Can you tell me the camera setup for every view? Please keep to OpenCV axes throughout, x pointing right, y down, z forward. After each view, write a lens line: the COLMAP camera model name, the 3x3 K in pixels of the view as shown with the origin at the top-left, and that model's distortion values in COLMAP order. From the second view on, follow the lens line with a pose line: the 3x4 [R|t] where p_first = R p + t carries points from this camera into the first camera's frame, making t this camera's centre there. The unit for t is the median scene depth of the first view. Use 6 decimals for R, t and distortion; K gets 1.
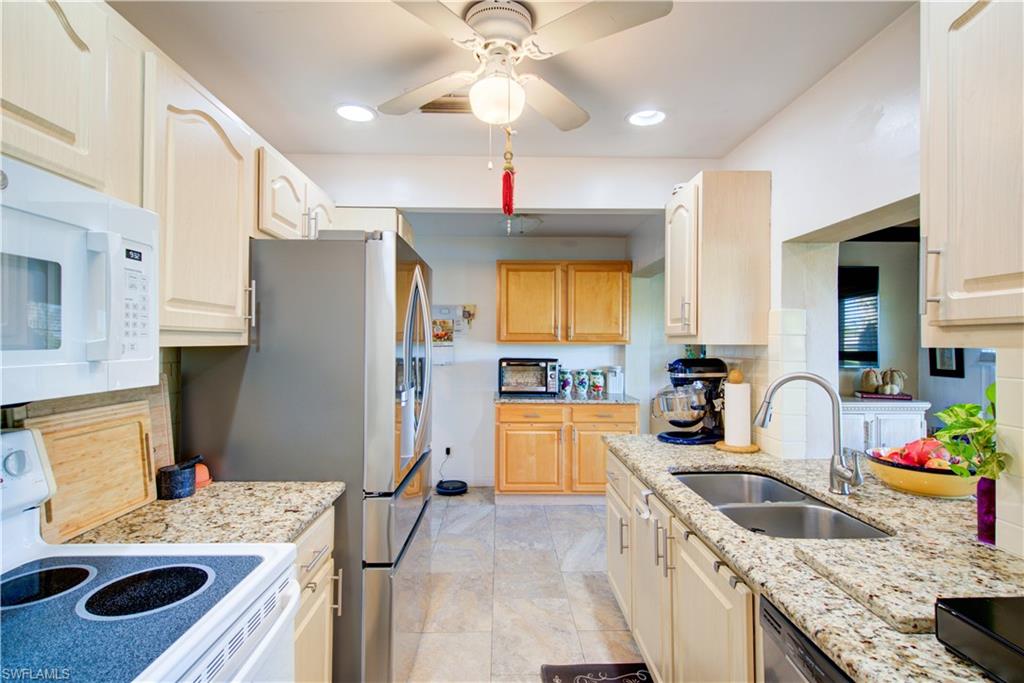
lens RADIAL K [[479.4, 0, 532.7], [0, 479.4, 340.2], [0, 0, 1]] dist [-0.001582, -0.001743]
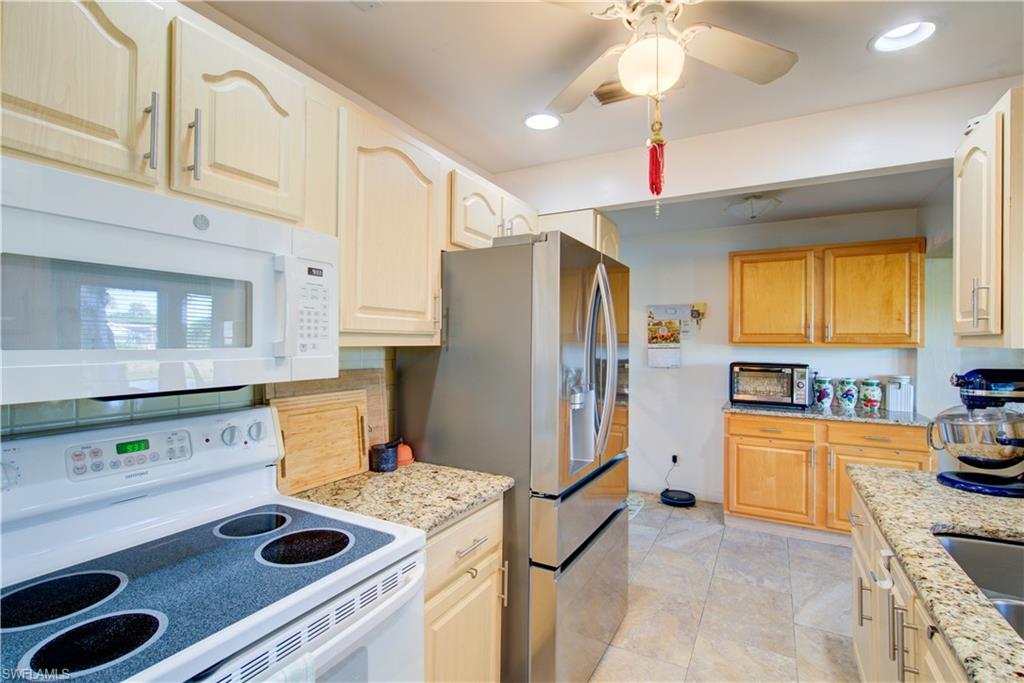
lens RADIAL K [[479.4, 0, 506.9], [0, 479.4, 340.8], [0, 0, 1]] dist [-0.001582, -0.001743]
pose [[0.861700, 0.000850, -0.507417, 0.102480], [-0.001764, 0.999998, -0.001321, 0.000347], [0.507415, 0.002033, 0.861700, 0.083268]]
